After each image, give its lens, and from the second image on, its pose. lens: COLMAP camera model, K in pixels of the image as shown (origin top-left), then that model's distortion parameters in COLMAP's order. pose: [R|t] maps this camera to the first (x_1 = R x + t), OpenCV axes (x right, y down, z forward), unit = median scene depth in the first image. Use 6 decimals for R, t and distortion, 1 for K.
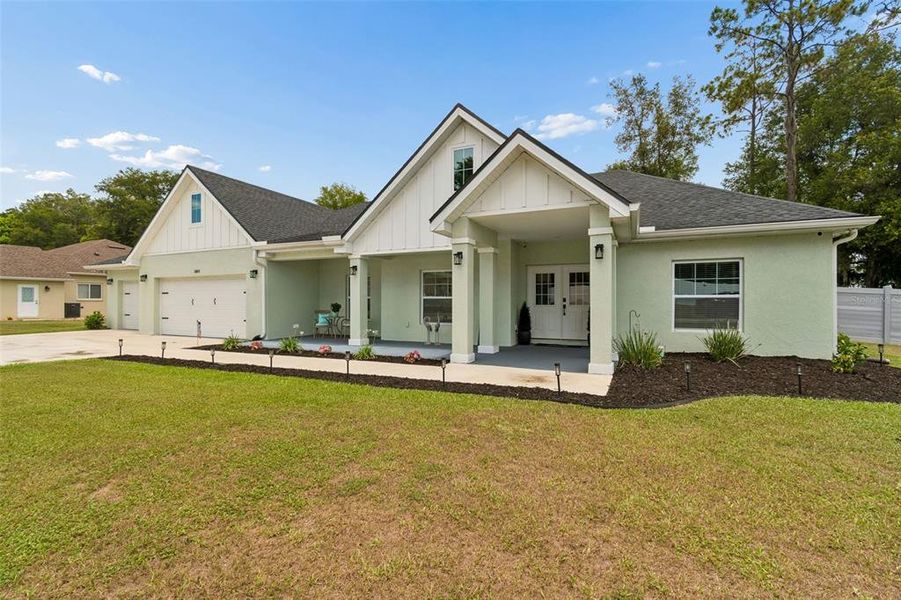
lens RADIAL K [[396.8, 0, 453.5], [0, 396.8, 305.2], [0, 0, 1]] dist [0.000777, -0.000679]
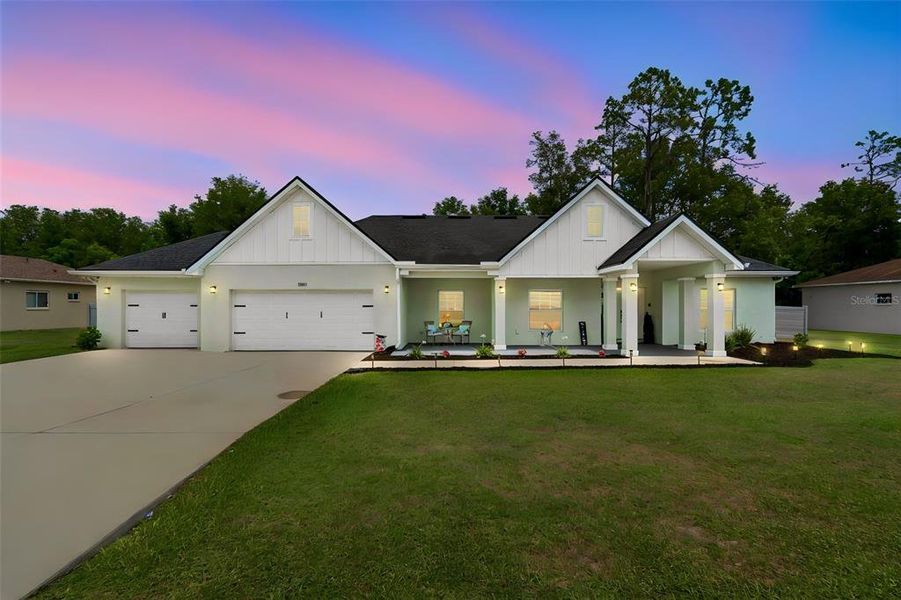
lens RADIAL K [[396.8, 0, 453.5], [0, 396.8, 305.2], [0, 0, 1]] dist [0.000777, -0.000679]
pose [[0.907074, -0.006312, 0.420923, -0.892183], [0.007725, 0.999969, -0.001652, -0.036008], [-0.420899, 0.004751, 0.907095, -0.068450]]
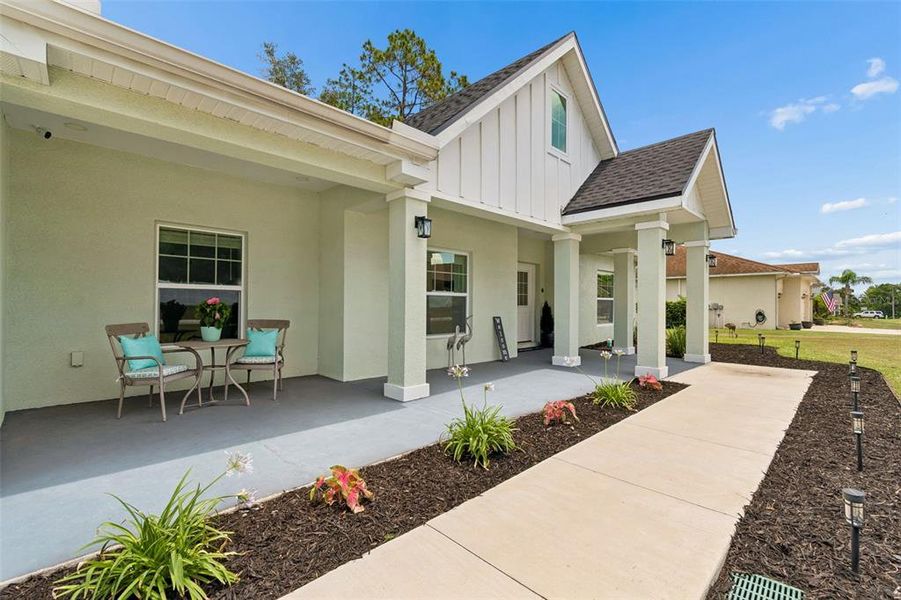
lens RADIAL K [[396.8, 0, 453.5], [0, 396.8, 305.2], [0, 0, 1]] dist [0.000777, -0.000679]
pose [[0.376295, -0.009014, 0.926456, -0.627536], [-0.010570, 0.999846, 0.014021, -0.008486], [-0.926440, -0.015069, 0.376142, 0.766310]]
